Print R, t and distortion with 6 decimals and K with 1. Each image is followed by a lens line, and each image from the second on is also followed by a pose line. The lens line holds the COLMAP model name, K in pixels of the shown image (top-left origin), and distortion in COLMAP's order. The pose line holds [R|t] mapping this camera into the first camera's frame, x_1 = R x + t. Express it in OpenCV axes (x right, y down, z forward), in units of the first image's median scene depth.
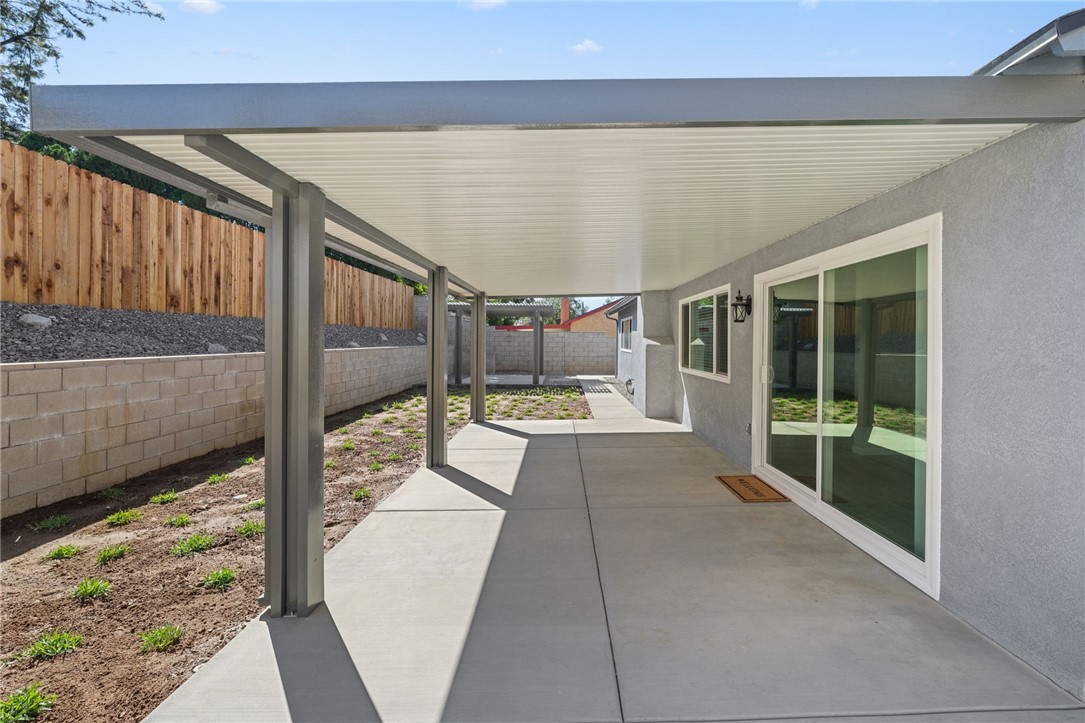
lens RADIAL K [[469.8, 0, 564.8], [0, 469.8, 339.4], [0, 0, 1]] dist [0.004289, -0.000500]
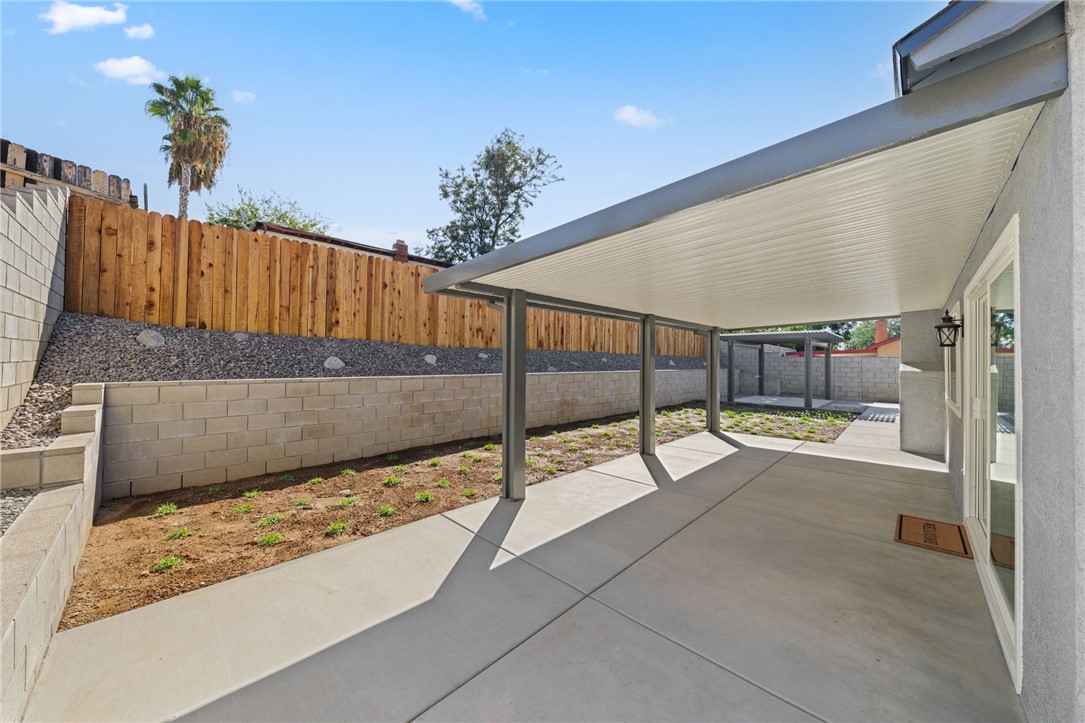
lens RADIAL K [[372.4, 0, 543.1], [0, 372.4, 356.4], [0, 0, 1]] dist [0.000693, -0.000173]
pose [[0.696369, -0.013295, -0.717561, 0.202880], [-0.001629, 0.999797, -0.020105, -0.002084], [0.717682, 0.015169, 0.696206, -0.010294]]
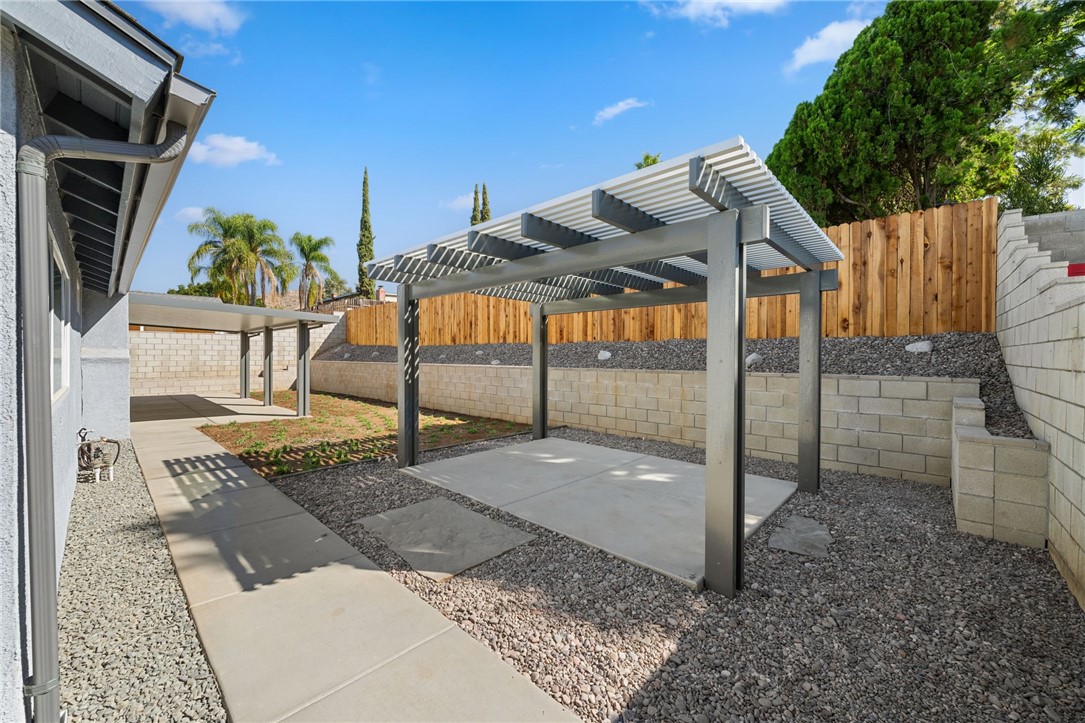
lens RADIAL K [[404.4, 0, 542.4], [0, 404.4, 360.6], [0, 0, 1]] dist [0.000557, 0.000017]
pose [[-0.699180, -0.010041, -0.714875, 0.162365], [-0.017578, 0.999841, 0.003148, 0.001580], [0.714730, 0.014767, -0.699245, 2.274085]]
